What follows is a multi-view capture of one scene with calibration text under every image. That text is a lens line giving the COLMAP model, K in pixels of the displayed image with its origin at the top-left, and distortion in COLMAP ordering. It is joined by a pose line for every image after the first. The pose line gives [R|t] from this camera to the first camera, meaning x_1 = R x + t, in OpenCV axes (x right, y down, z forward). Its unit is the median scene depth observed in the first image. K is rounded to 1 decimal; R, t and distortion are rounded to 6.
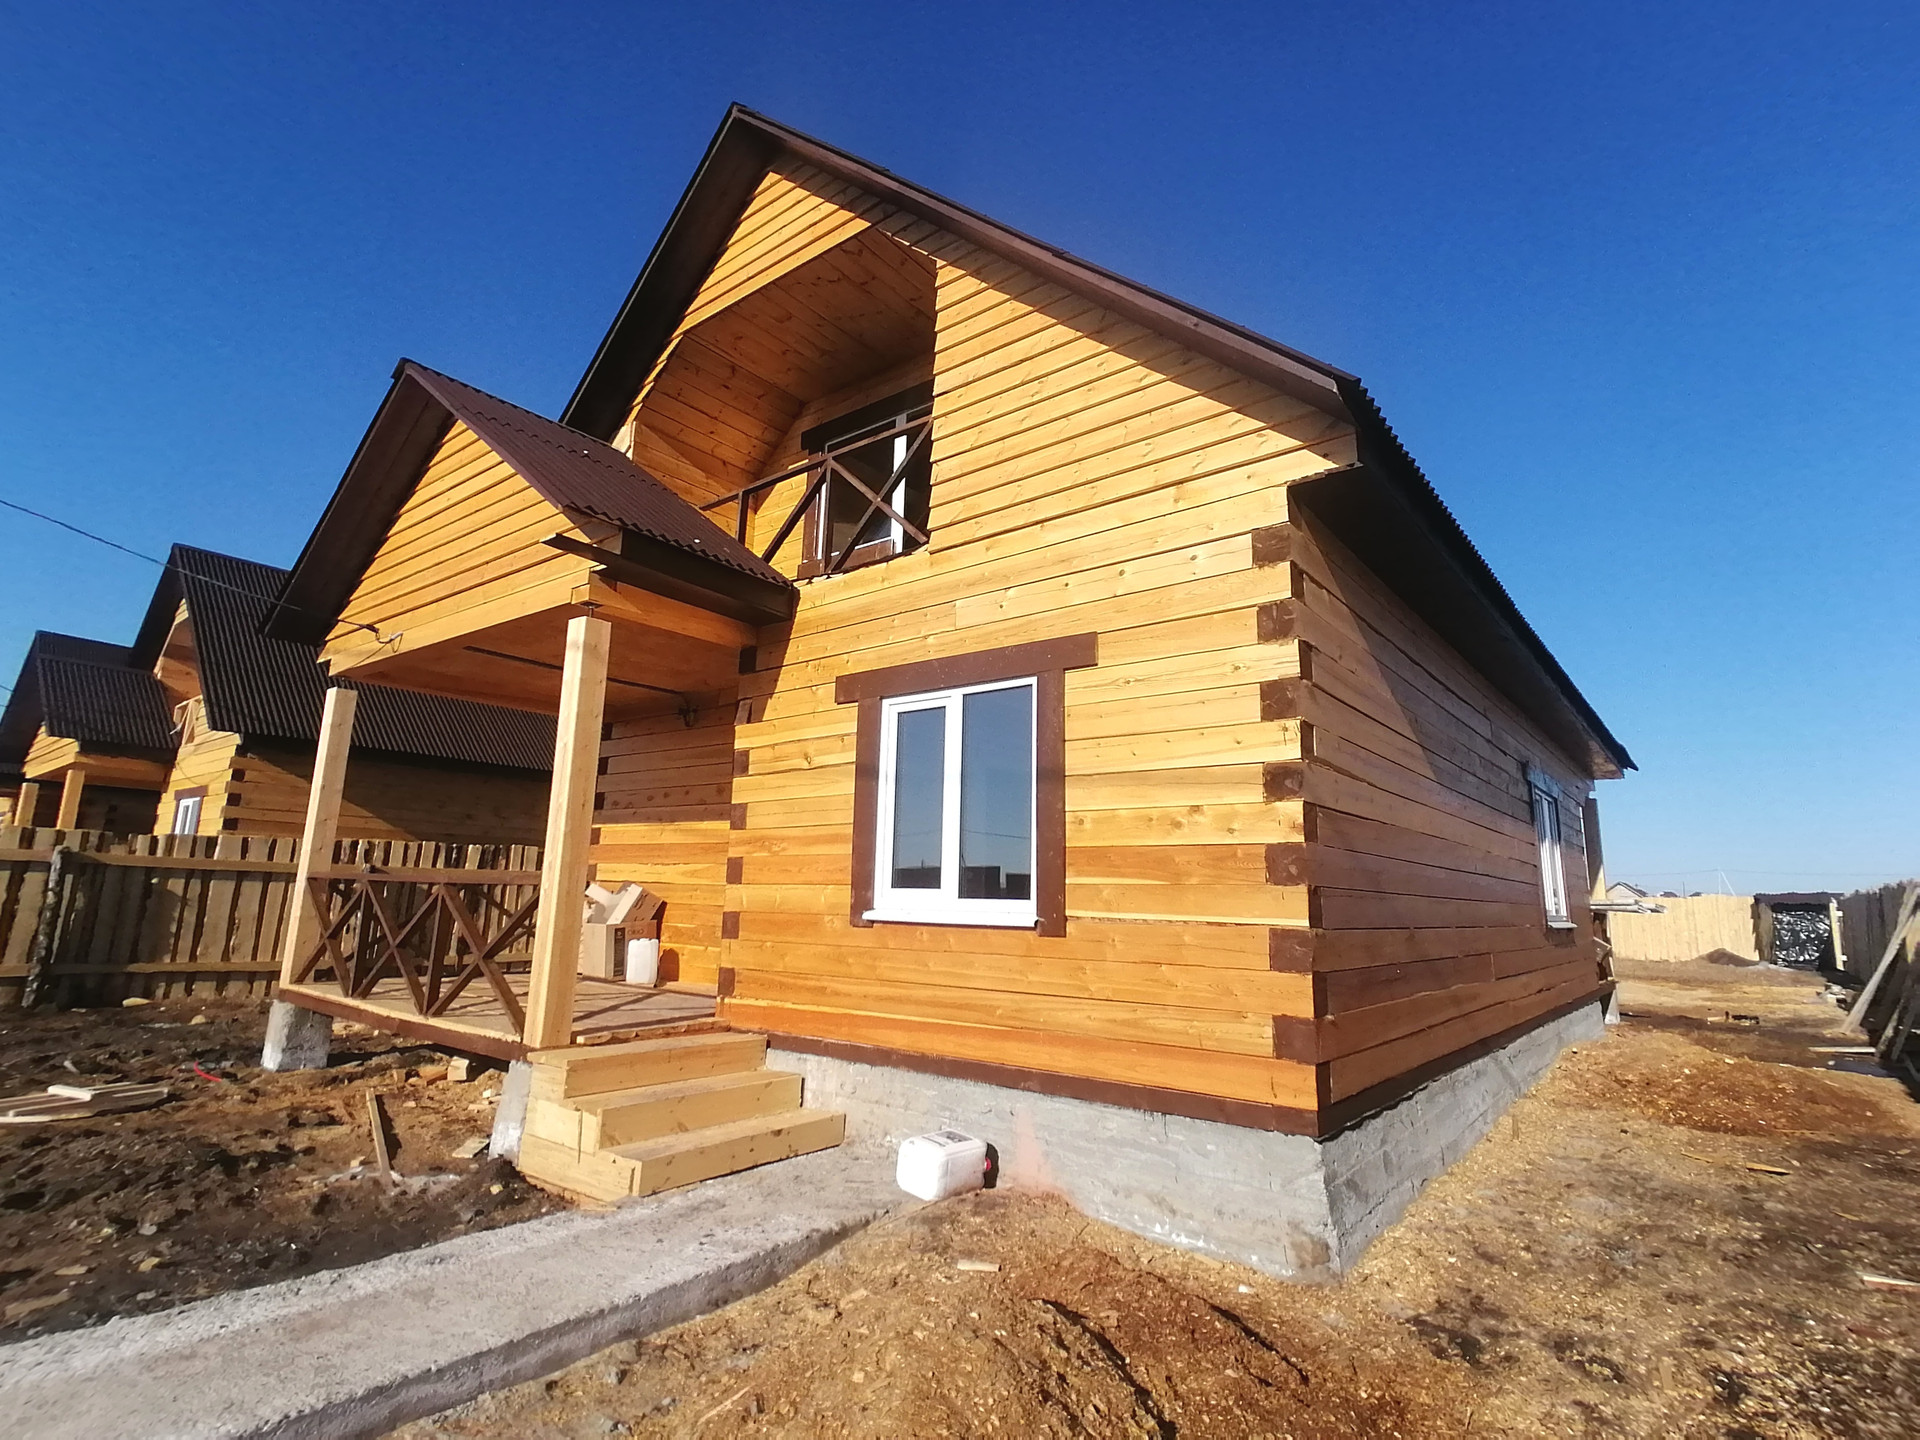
lens RADIAL K [[982.6, 0, 960.0], [0, 982.6, 720.0], [0, 0, 1]] dist [0.050228, -0.050537]
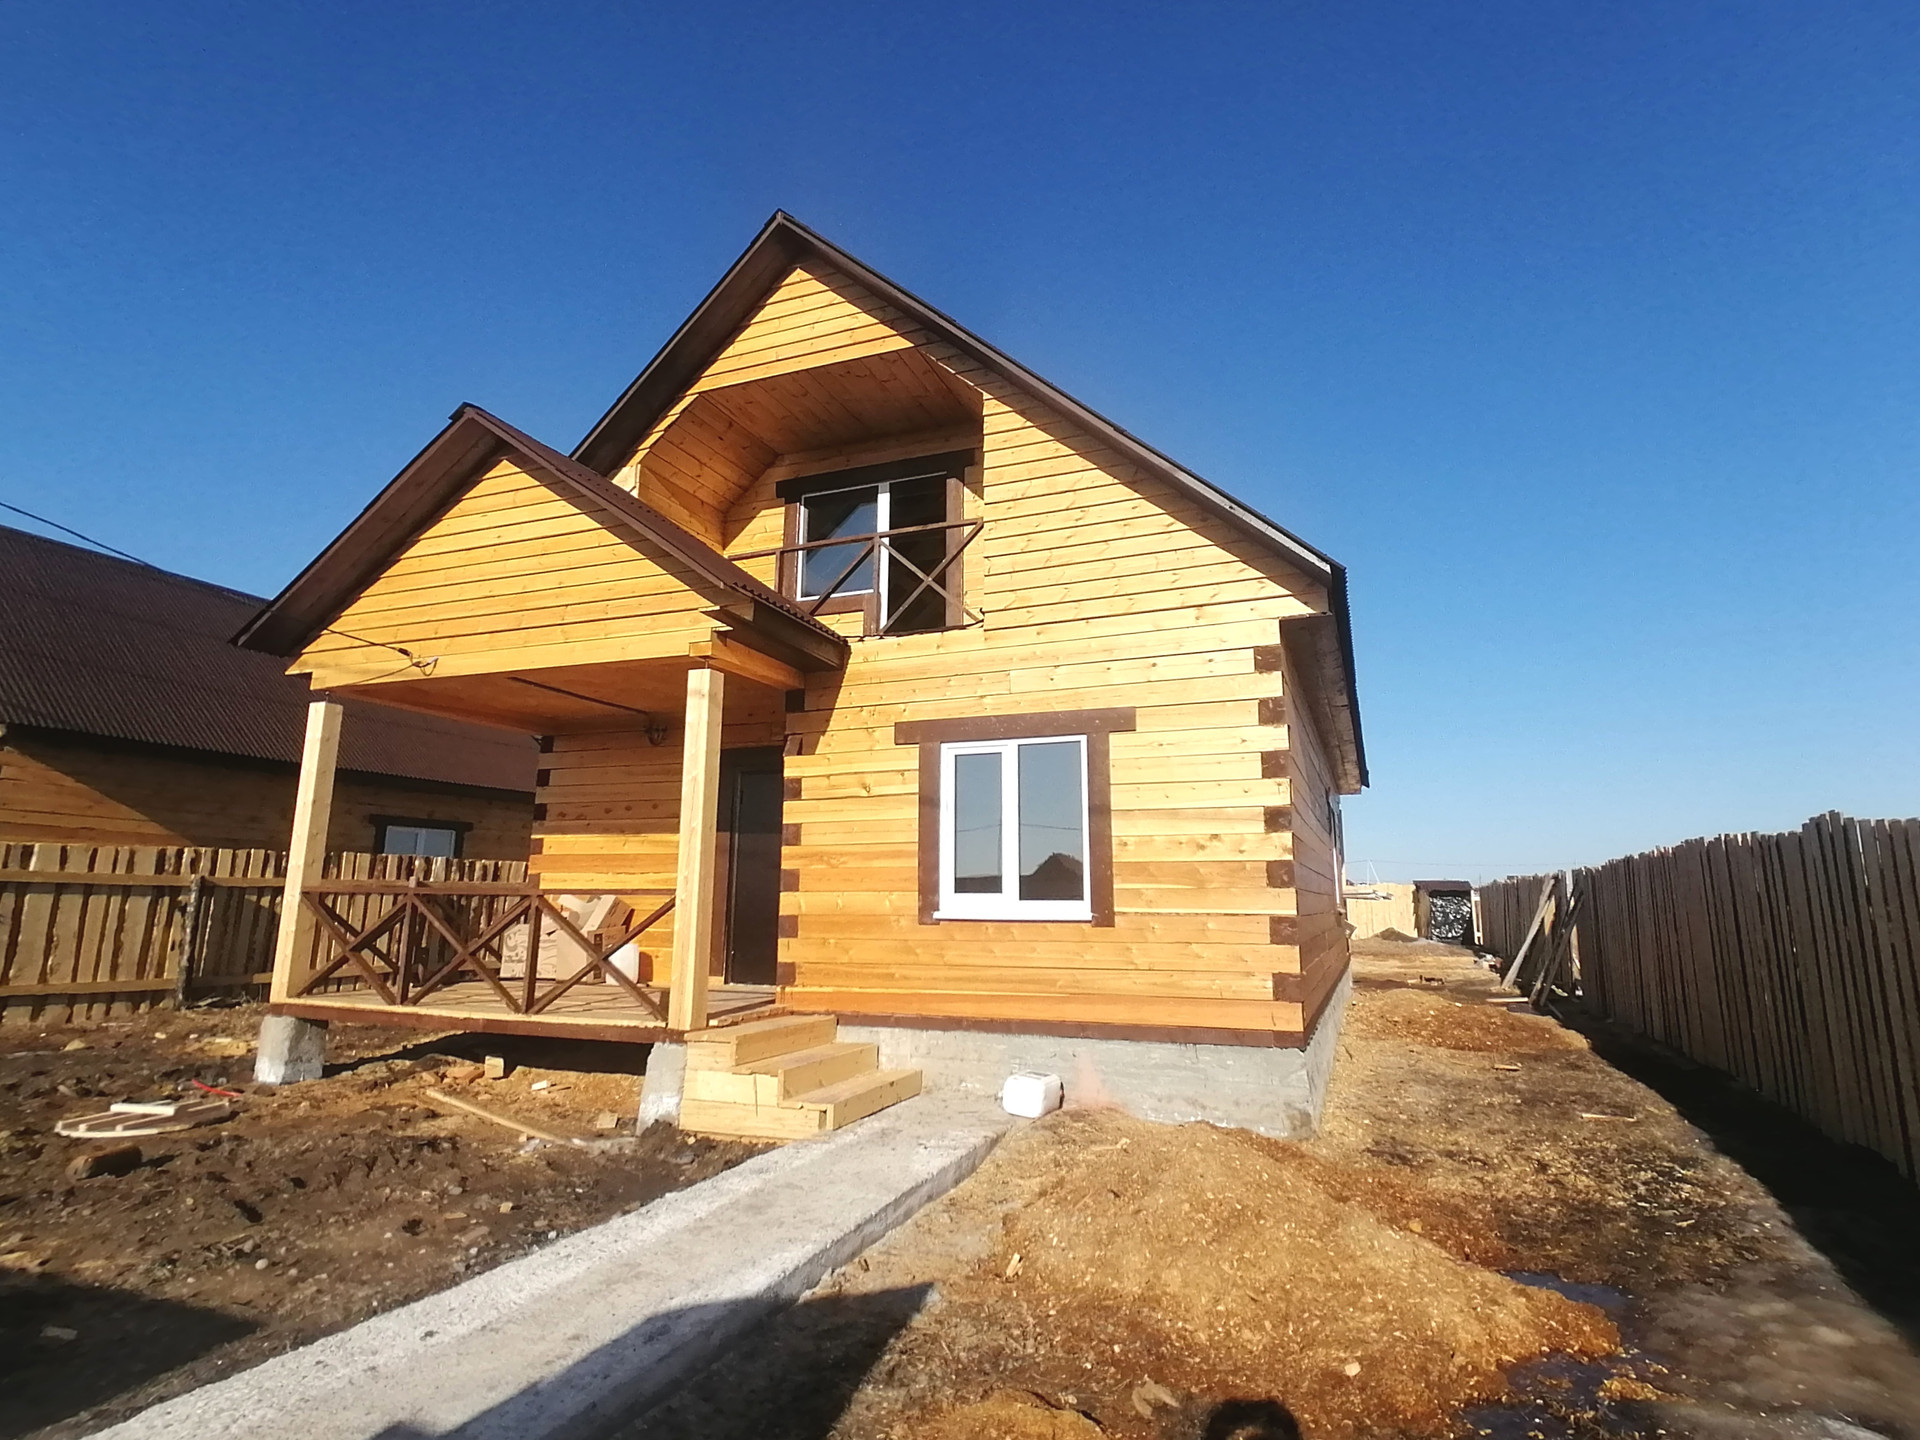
lens RADIAL K [[1061.3, 0, 960.0], [0, 1061.3, 720.0], [0, 0, 1]] dist [0.044714, -0.054756]
pose [[0.956049, 0.029535, 0.291715, -0.461706], [-0.034049, 0.999366, 0.010409, -0.067327], [-0.291222, -0.019885, 0.956449, -0.309616]]
